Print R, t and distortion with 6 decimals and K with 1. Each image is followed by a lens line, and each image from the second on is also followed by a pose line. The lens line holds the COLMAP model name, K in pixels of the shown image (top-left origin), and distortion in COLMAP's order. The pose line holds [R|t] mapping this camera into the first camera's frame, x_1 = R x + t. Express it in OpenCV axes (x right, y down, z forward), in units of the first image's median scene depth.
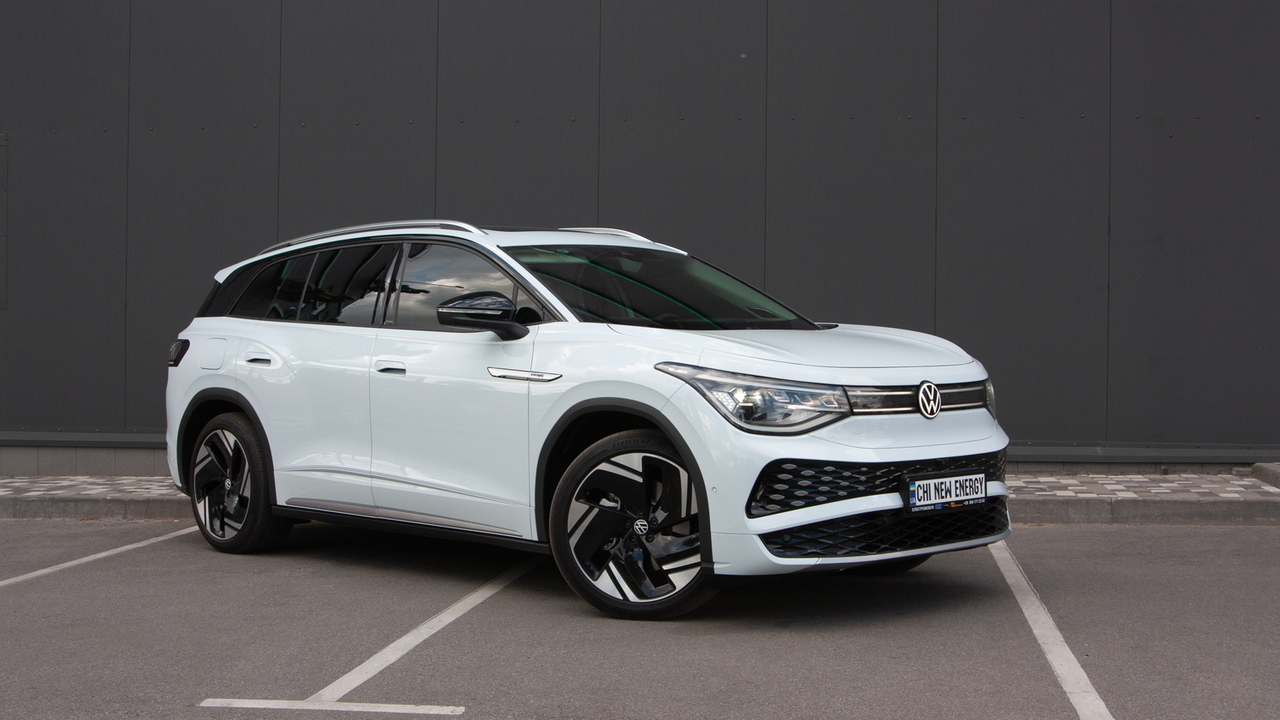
lens RADIAL K [[1634.4, 0, 613.5], [0, 1634.4, 360.0], [0, 0, 1]] dist [-0.005148, -0.009940]
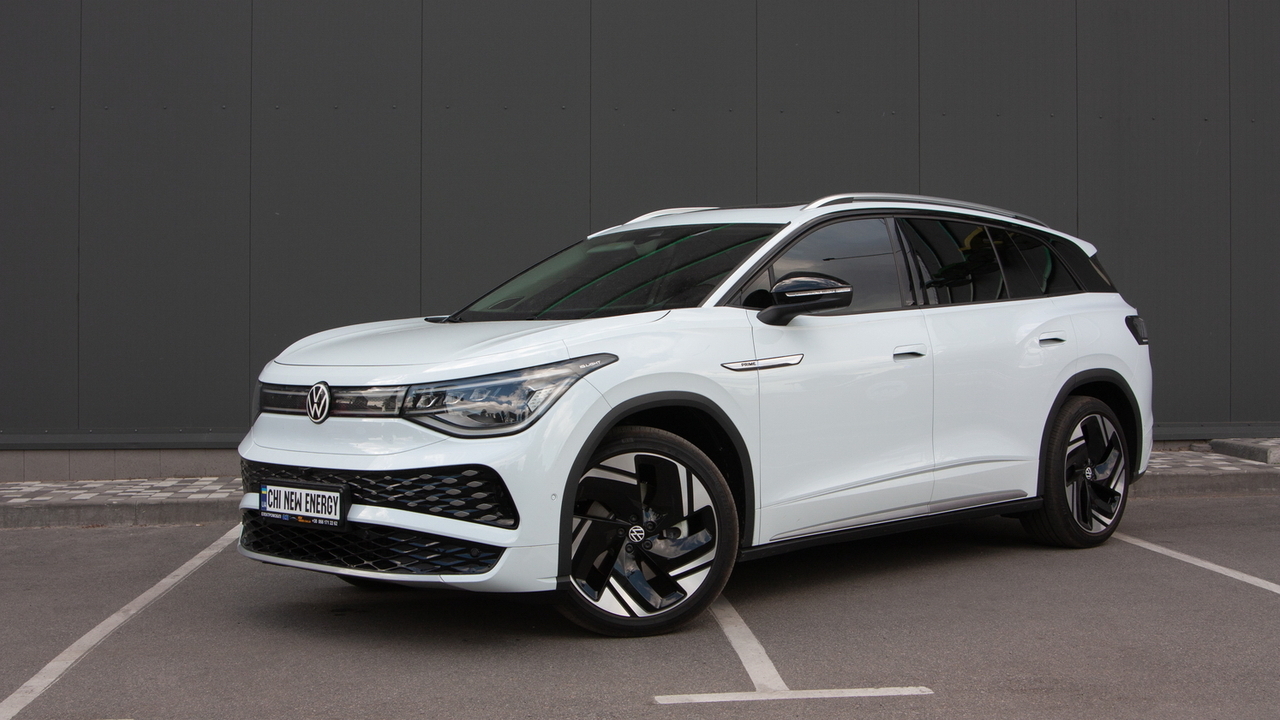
lens RADIAL K [[1634.4, 0, 613.5], [0, 1634.4, 360.0], [0, 0, 1]] dist [-0.005148, -0.009940]
pose [[-0.001394, 0.024973, -0.999687, 1.111048], [0.005282, 0.999674, 0.024965, -0.021339], [0.999985, -0.005245, -0.001526, 1.175419]]
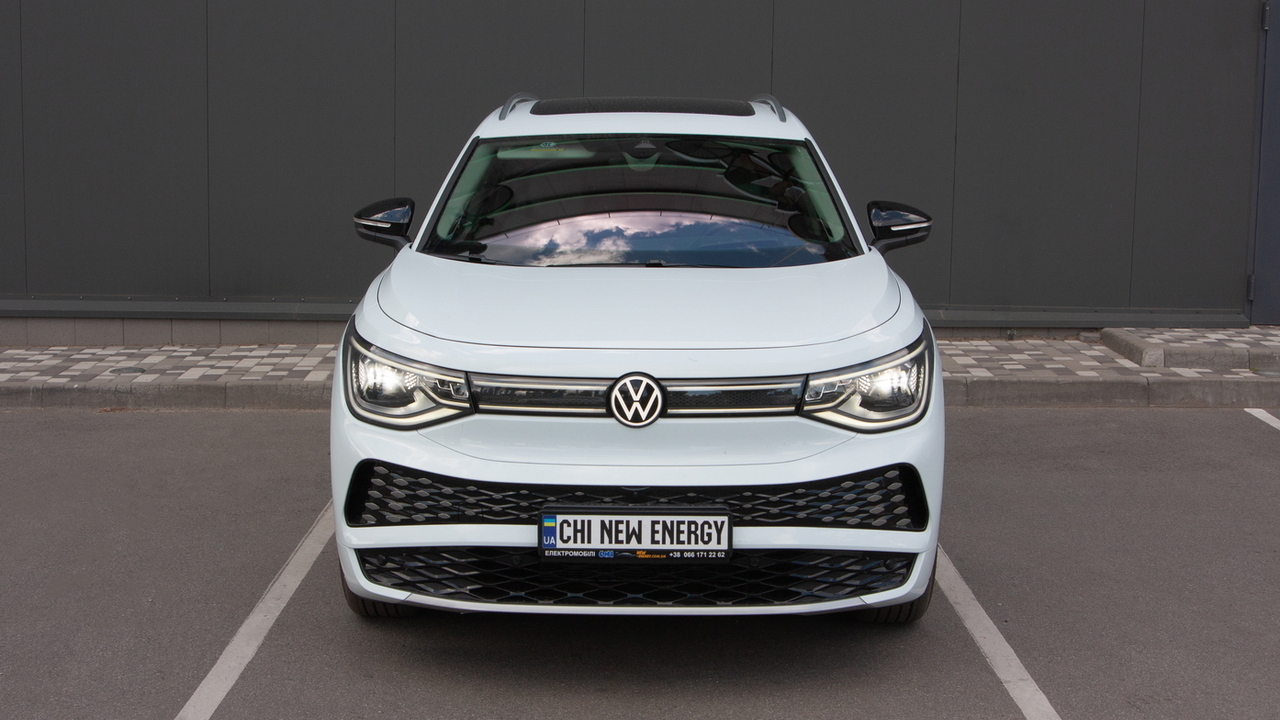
lens RADIAL K [[1634.4, 0, 613.5], [0, 1634.4, 360.0], [0, 0, 1]] dist [-0.005148, -0.009940]
pose [[0.718839, 0.116663, -0.685318, 0.666457], [-0.021646, 0.989096, 0.145670, -0.094479], [0.694839, -0.089879, 0.713526, 0.502323]]
